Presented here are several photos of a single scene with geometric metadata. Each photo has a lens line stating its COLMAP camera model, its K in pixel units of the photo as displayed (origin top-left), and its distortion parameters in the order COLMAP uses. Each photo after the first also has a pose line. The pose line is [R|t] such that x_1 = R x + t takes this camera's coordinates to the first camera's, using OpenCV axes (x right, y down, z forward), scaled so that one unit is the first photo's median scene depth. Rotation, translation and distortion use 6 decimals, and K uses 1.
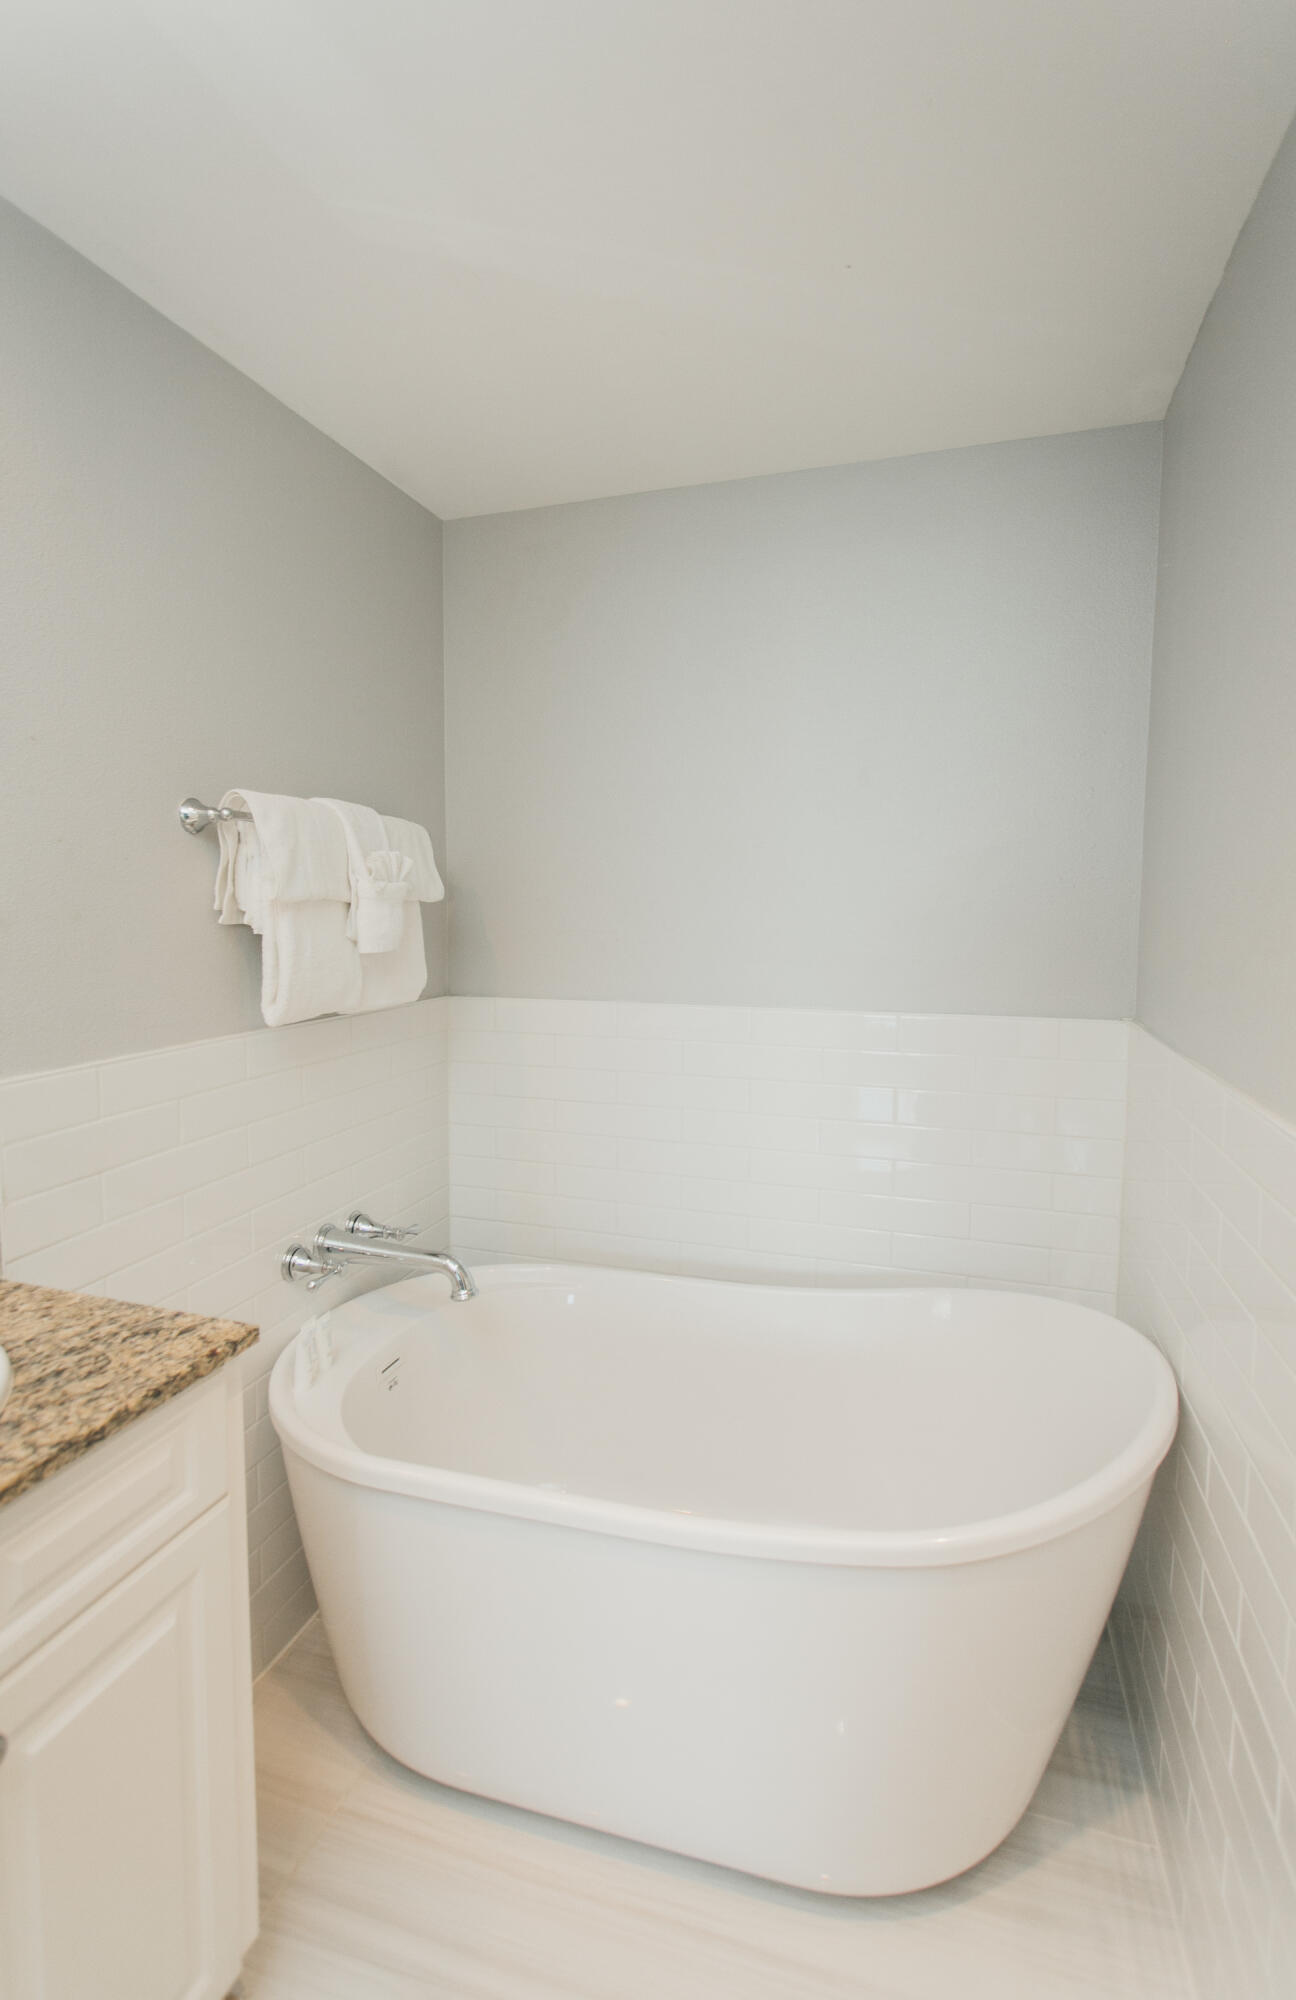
lens RADIAL K [[962.8, 0, 646.2], [0, 962.8, 979.7], [0, 0, 1]] dist [0.001228, 0.001297]
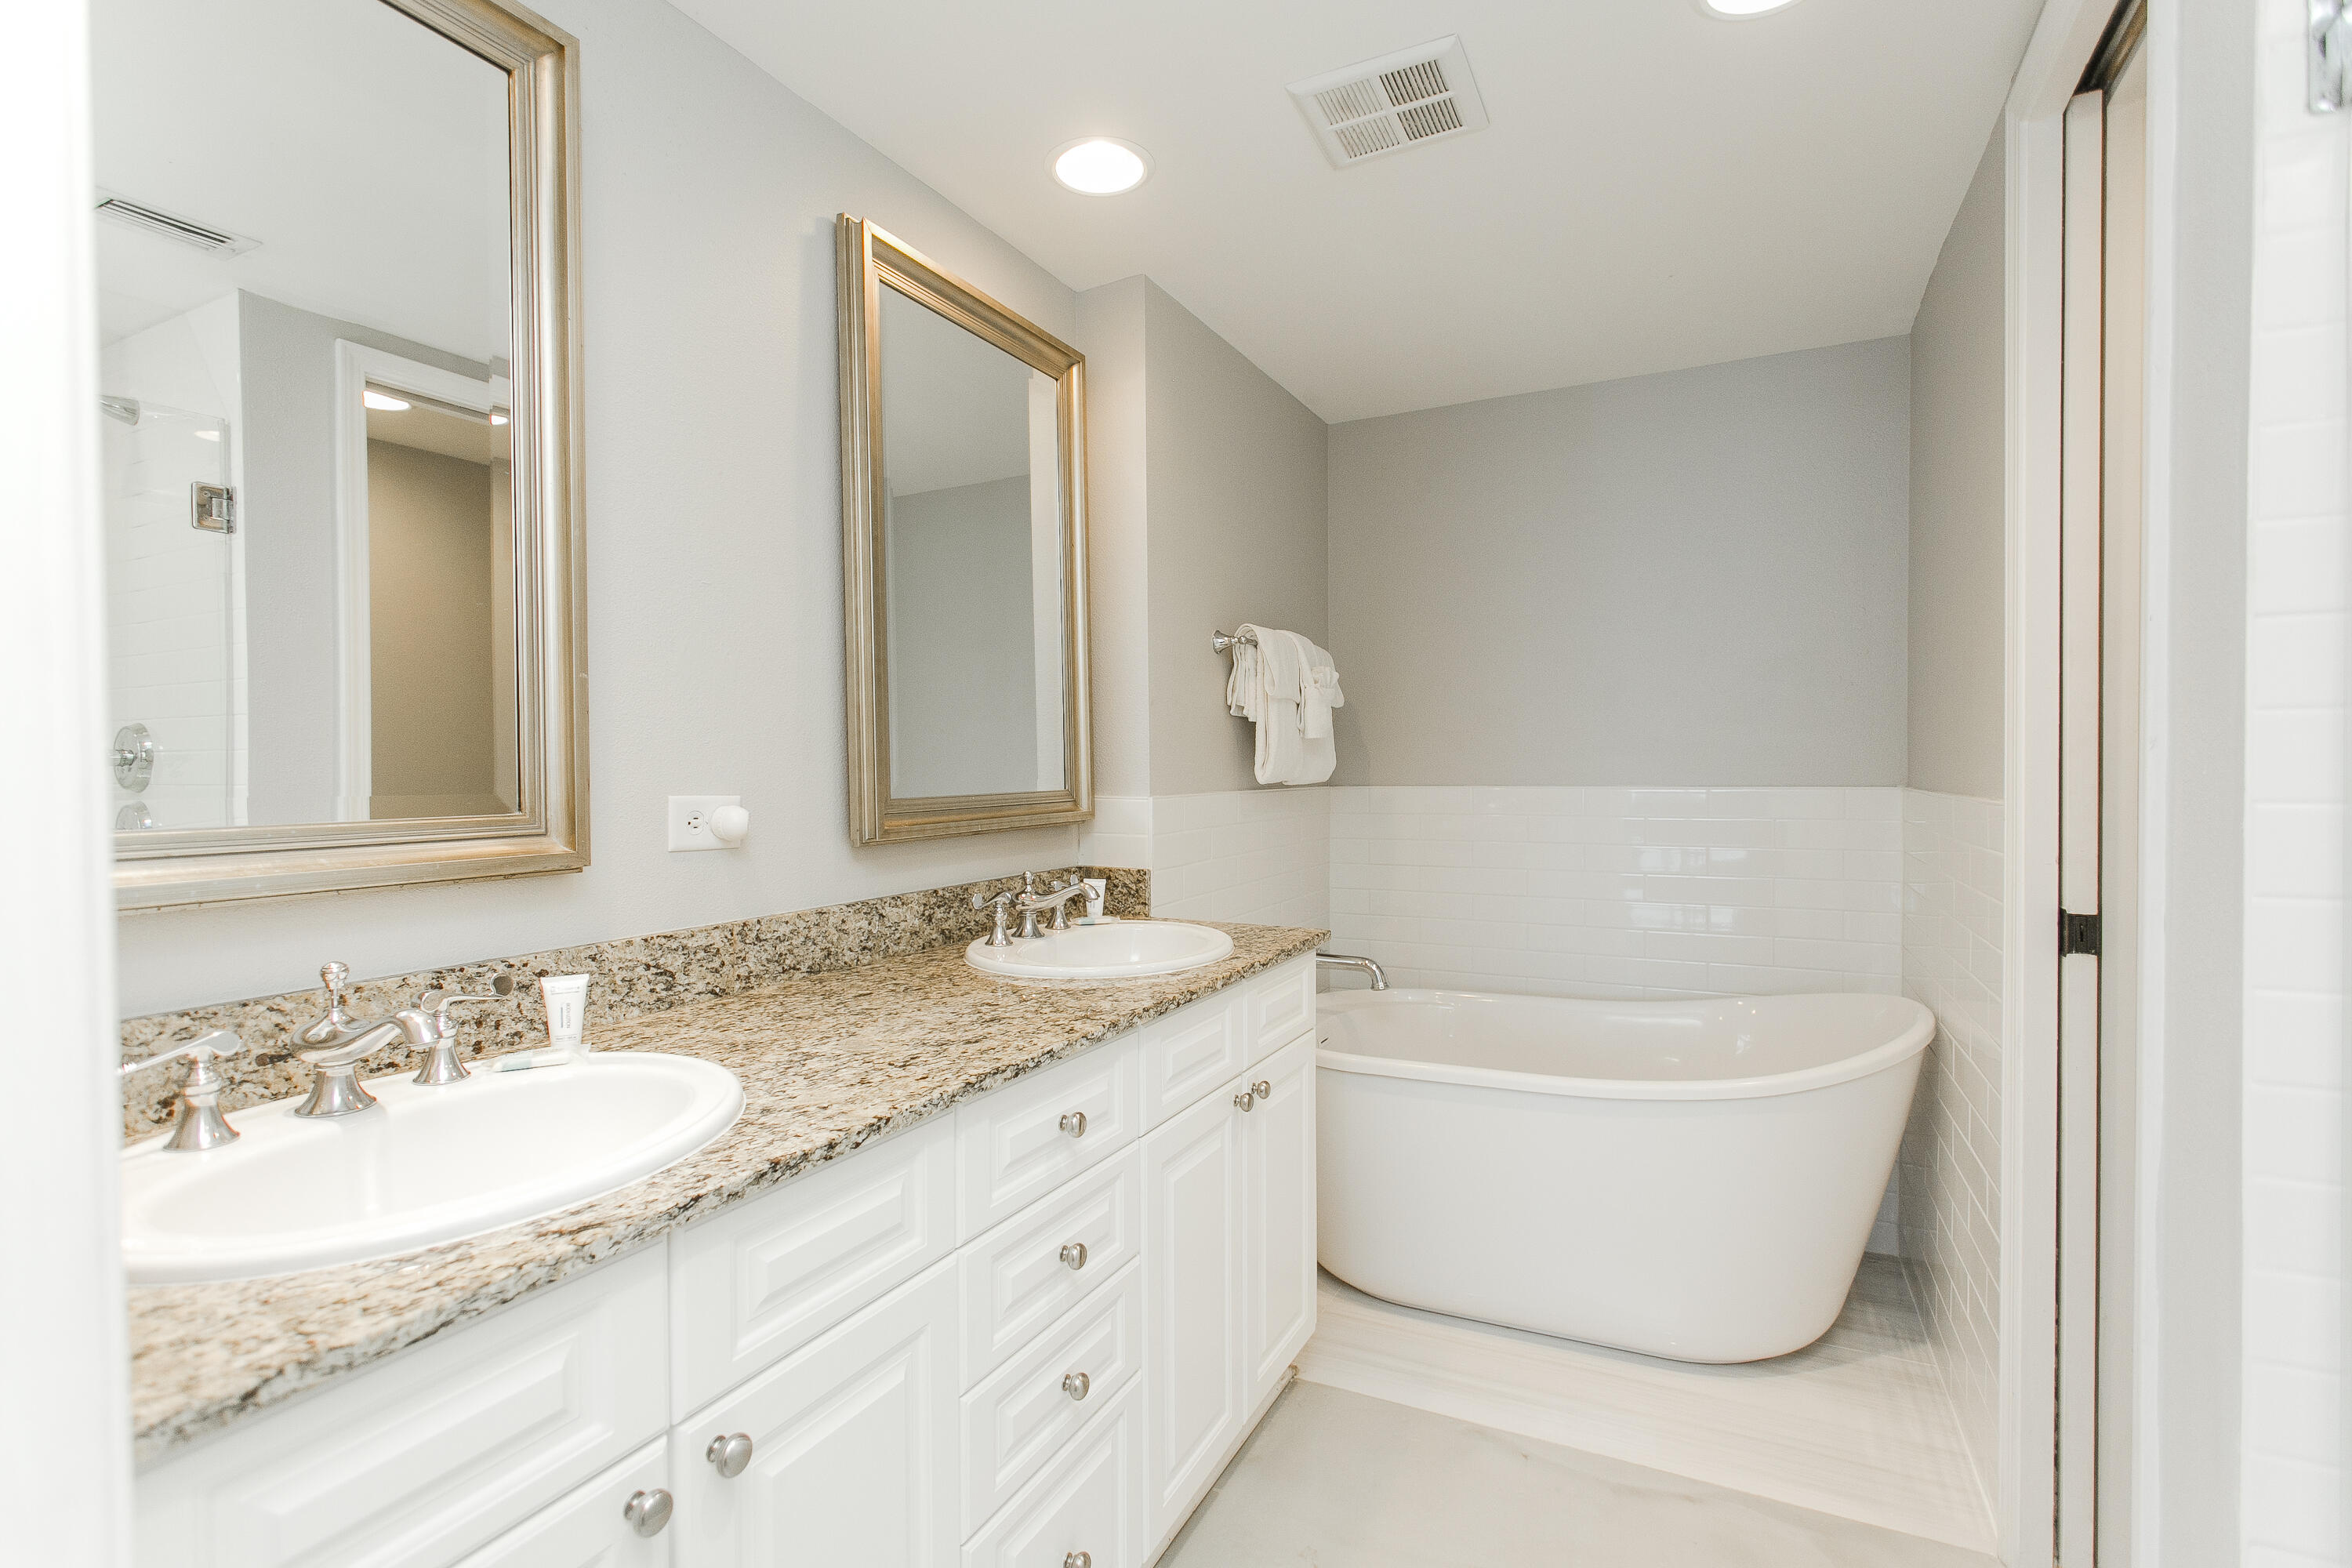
lens RADIAL K [[1117.8, 0, 1176.8], [0, 1117.8, 787.3], [0, 0, 1]] dist [0.002883, 0.001029]
pose [[0.987937, -0.006850, -0.154705, -0.237125], [-0.003599, 0.997735, -0.067165, 0.157879], [0.154814, 0.066912, 0.985675, -0.661420]]
